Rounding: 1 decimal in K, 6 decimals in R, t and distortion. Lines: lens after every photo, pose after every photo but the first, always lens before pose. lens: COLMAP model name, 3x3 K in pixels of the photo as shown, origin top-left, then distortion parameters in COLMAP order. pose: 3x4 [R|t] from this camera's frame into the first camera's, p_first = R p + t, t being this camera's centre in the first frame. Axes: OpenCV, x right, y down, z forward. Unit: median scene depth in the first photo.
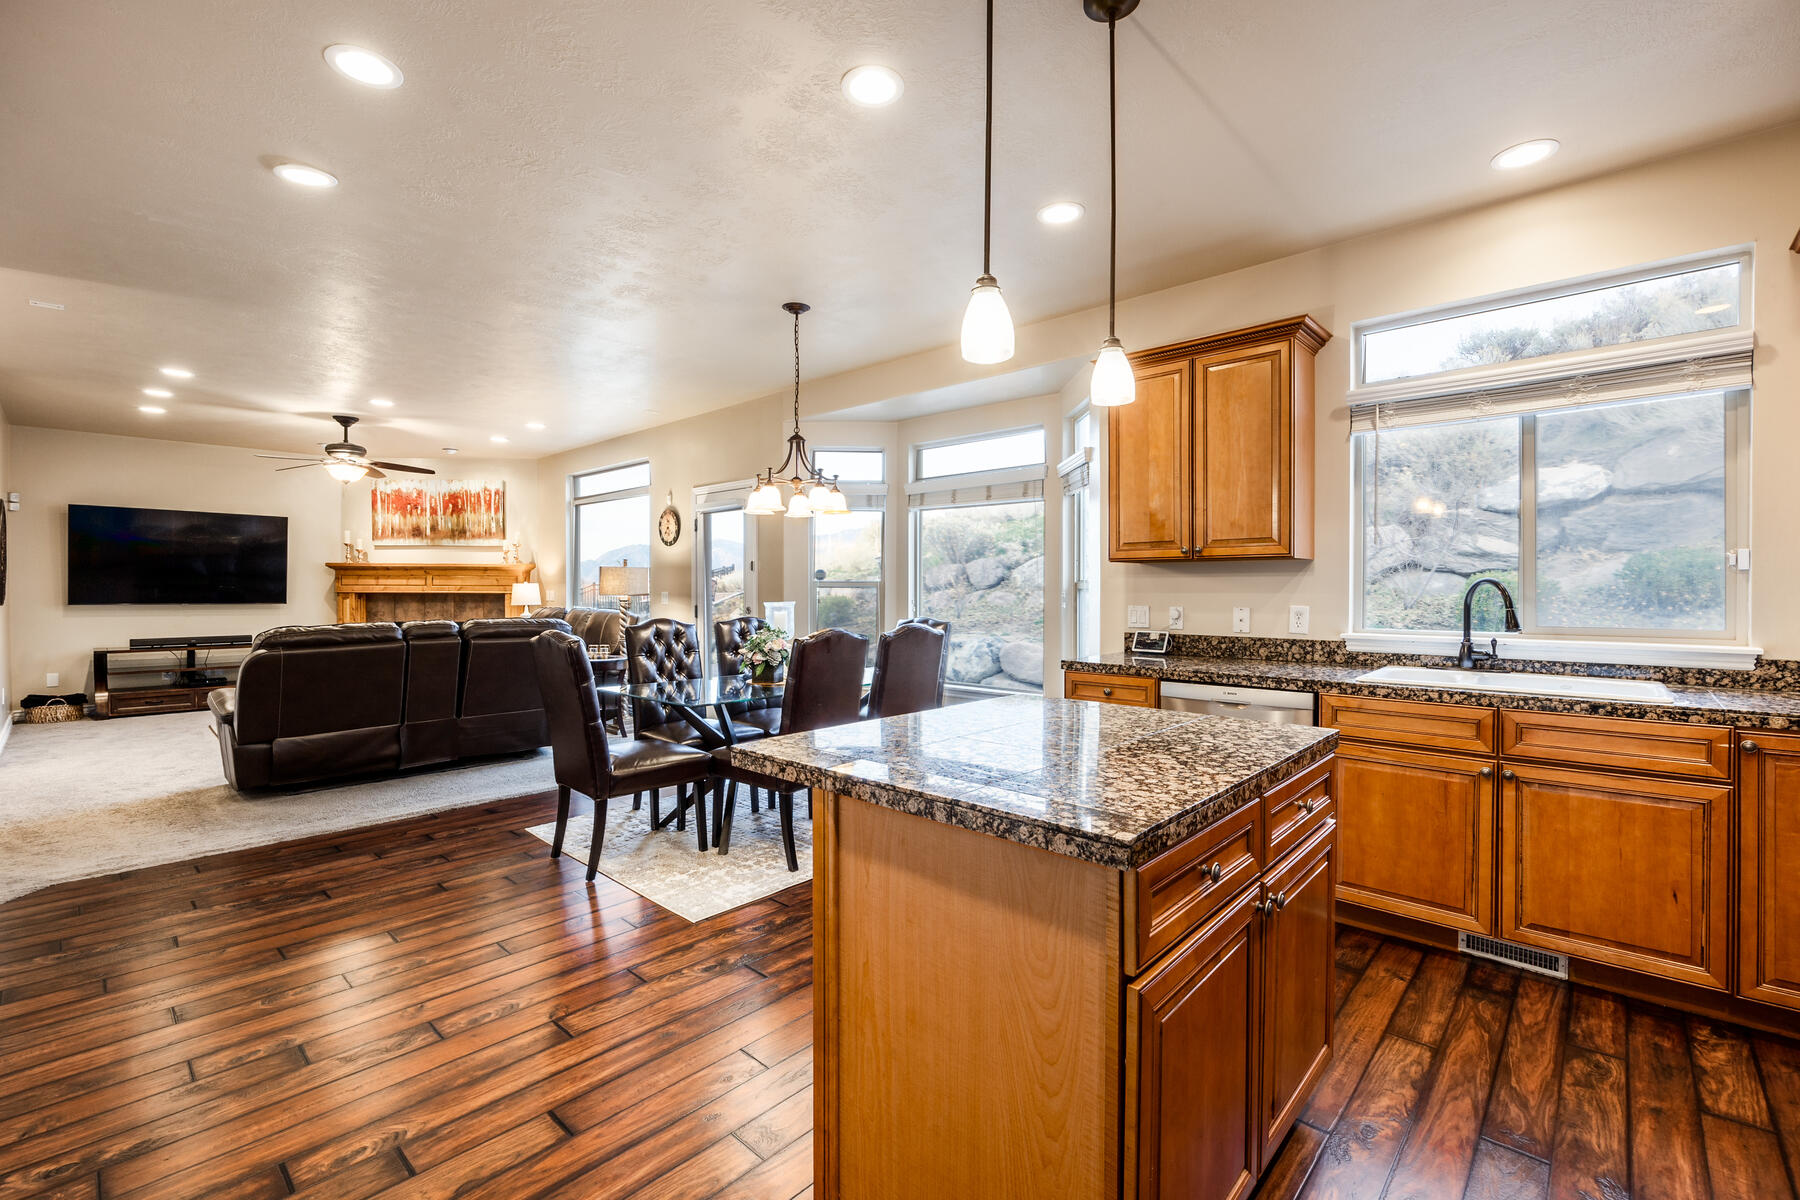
lens RADIAL K [[784.3, 0, 900.0], [0, 784.3, 596.5], [0, 0, 1]] dist [-0.013499, 0.001287]
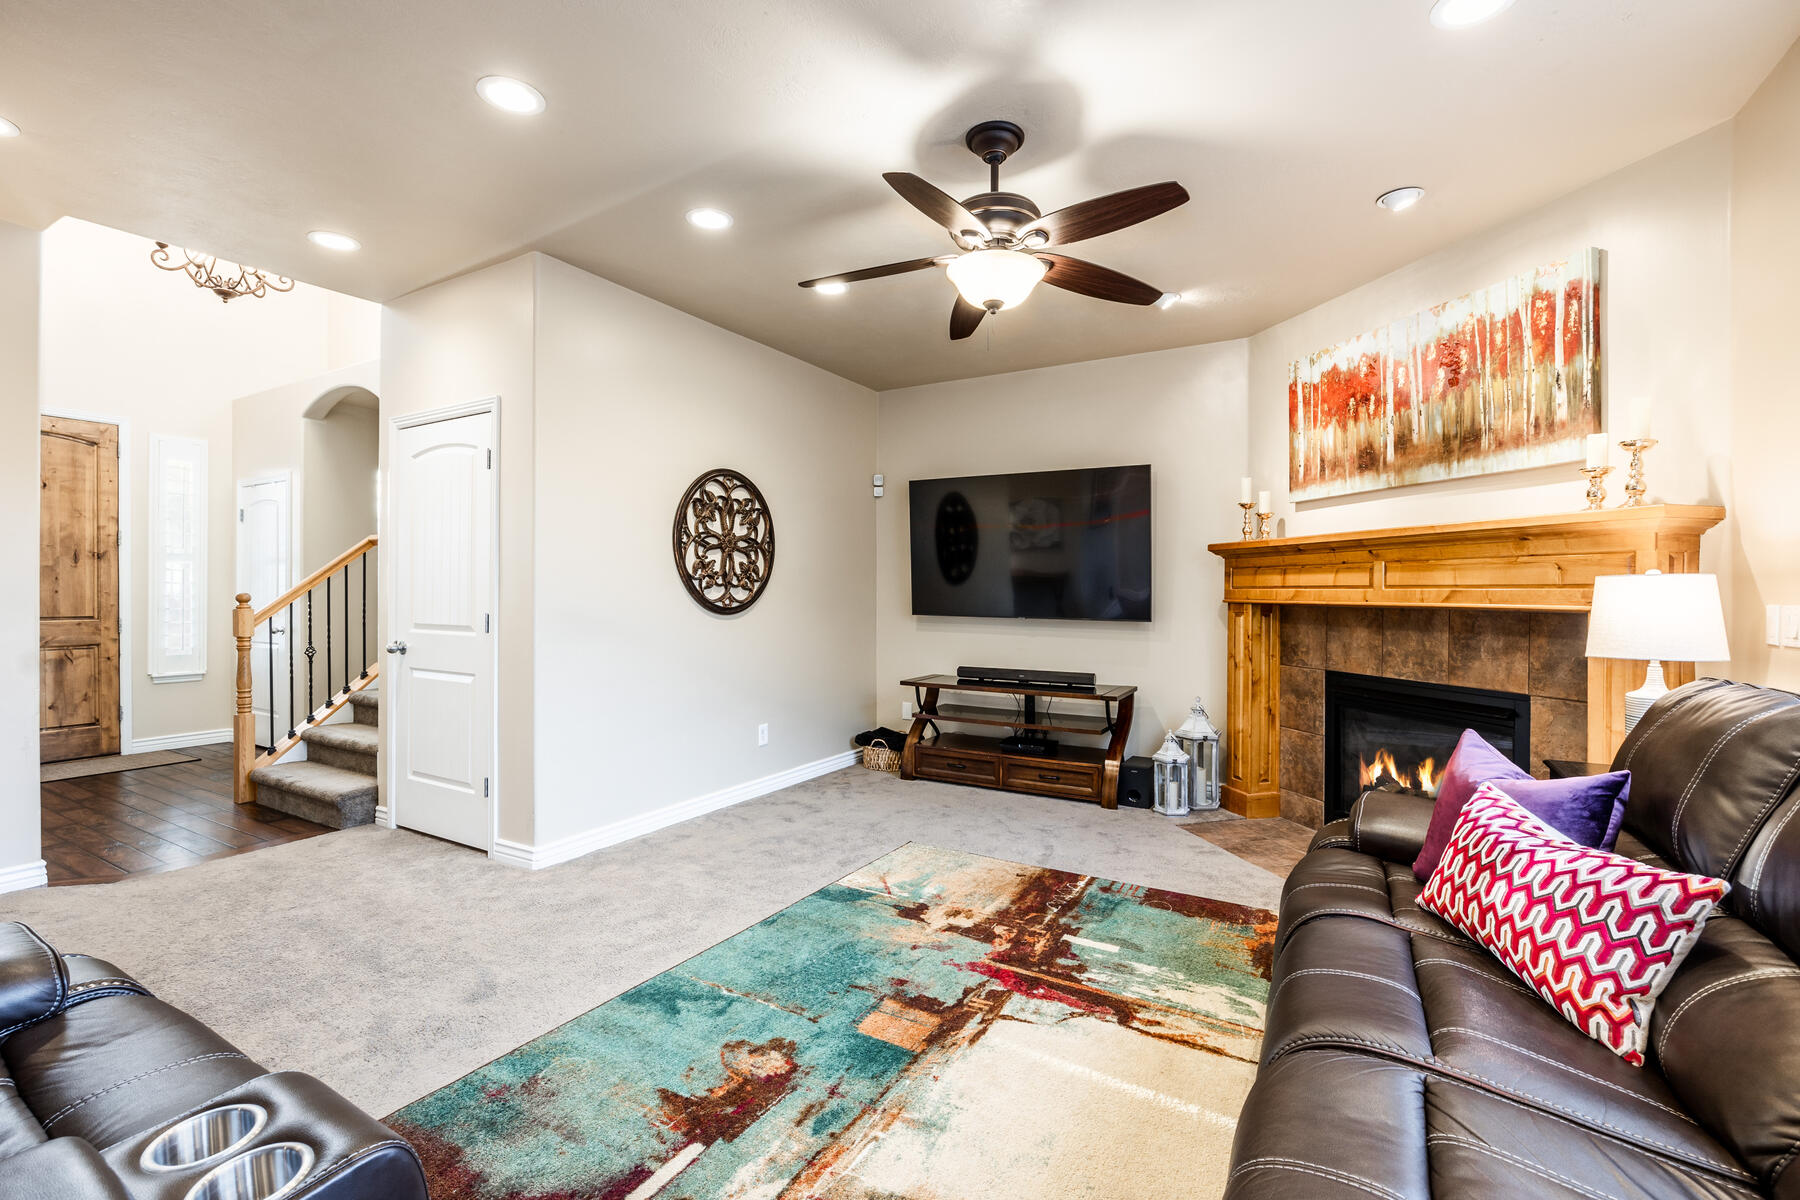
lens RADIAL K [[784.3, 0, 906.6], [0, 784.3, 597.2], [0, 0, 1]] dist [-0.013499, 0.001287]
pose [[0.223004, 0.005343, -0.974803, -0.729909], [-0.015637, 0.999876, 0.001903, -0.015993], [0.974692, 0.014819, 0.223060, 1.815825]]
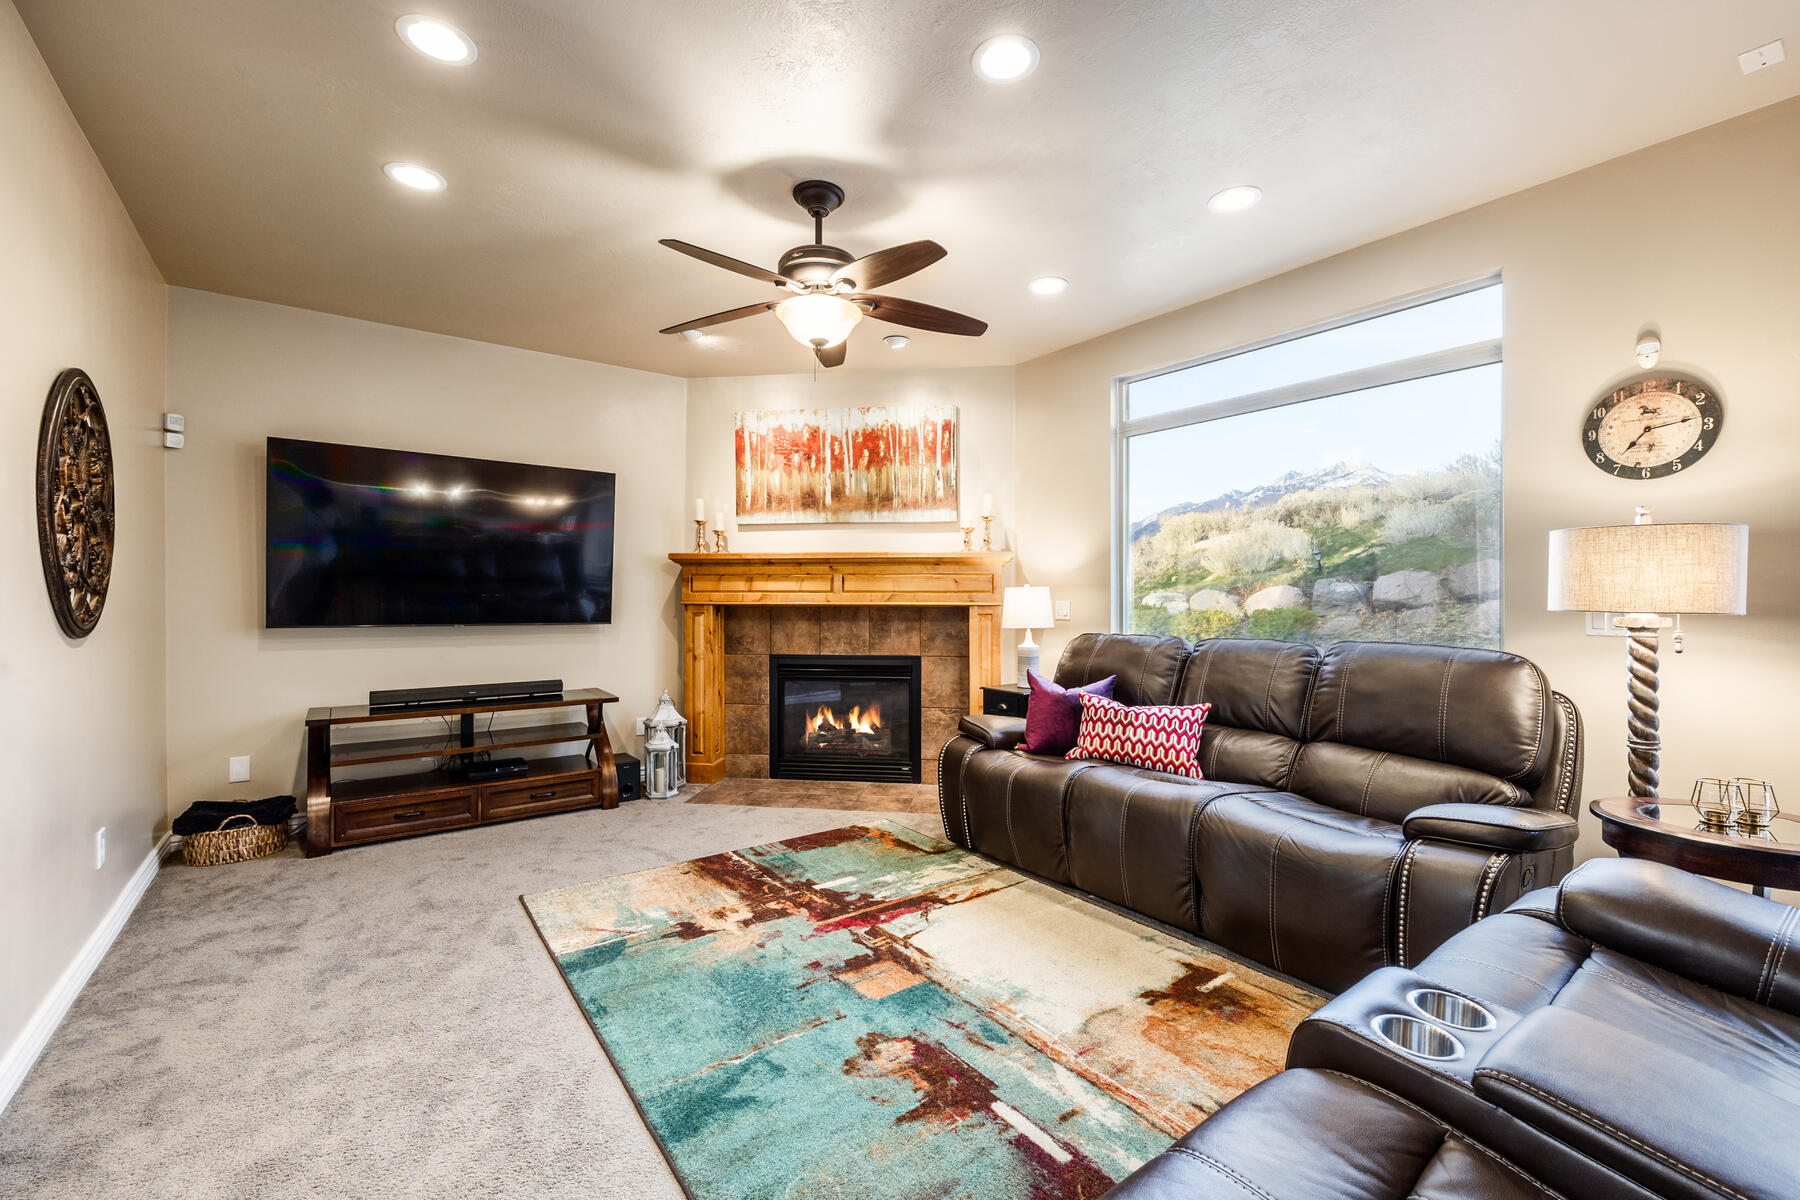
lens RADIAL K [[753.6, 0, 898.5], [0, 753.6, 598.8], [0, 0, 1]] dist [0.005597, -0.000232]
pose [[0.984133, -0.001187, -0.177429, -1.231629], [-0.000746, 0.999941, -0.010823, -0.008103], [0.177432, 0.010784, 0.984074, 1.251407]]
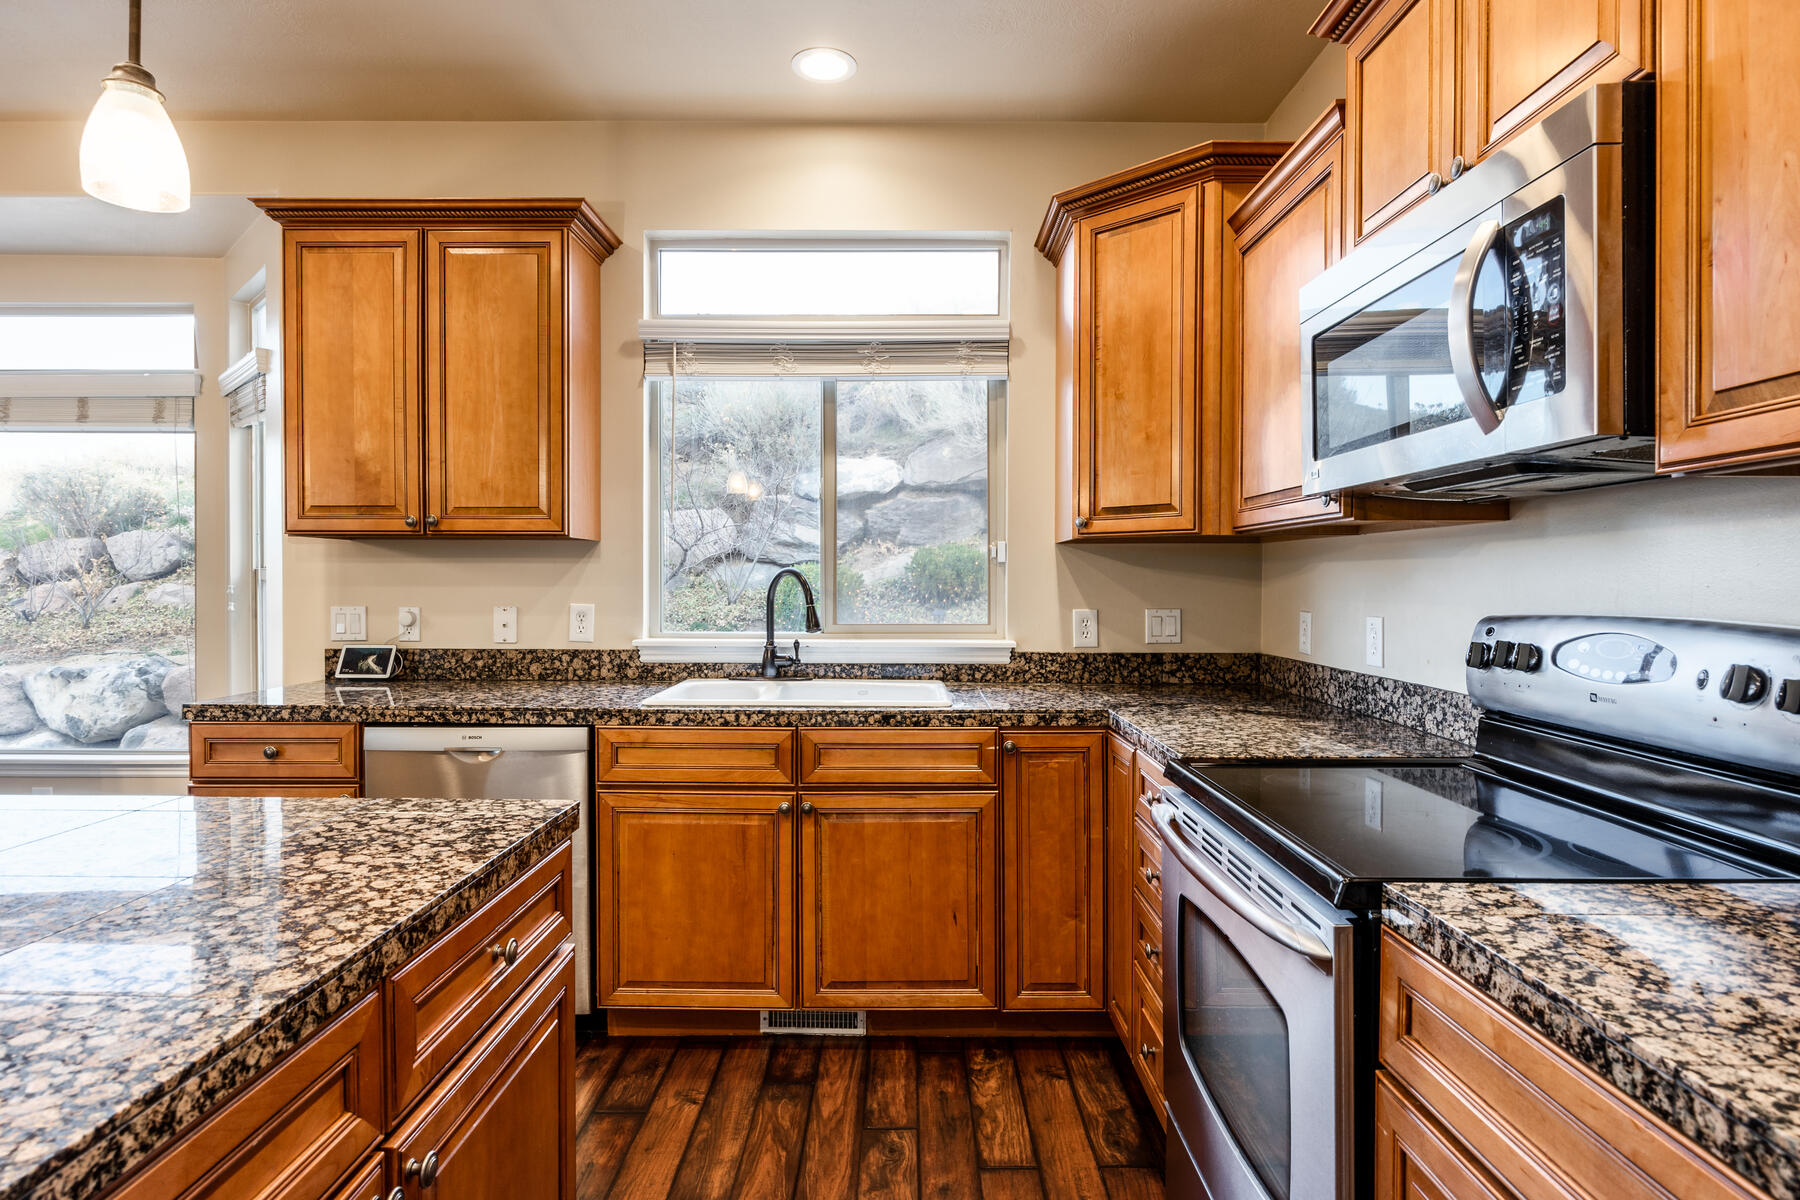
lens RADIAL K [[965.7, 0, 905.9], [0, 965.7, 594.6], [0, 0, 1]] dist [-0.003407, -0.000387]
pose [[0.735909, -0.006536, 0.677049, 0.126998], [0.003660, 0.999977, 0.005675, -0.000727], [-0.677071, -0.001699, 0.735916, 0.134215]]
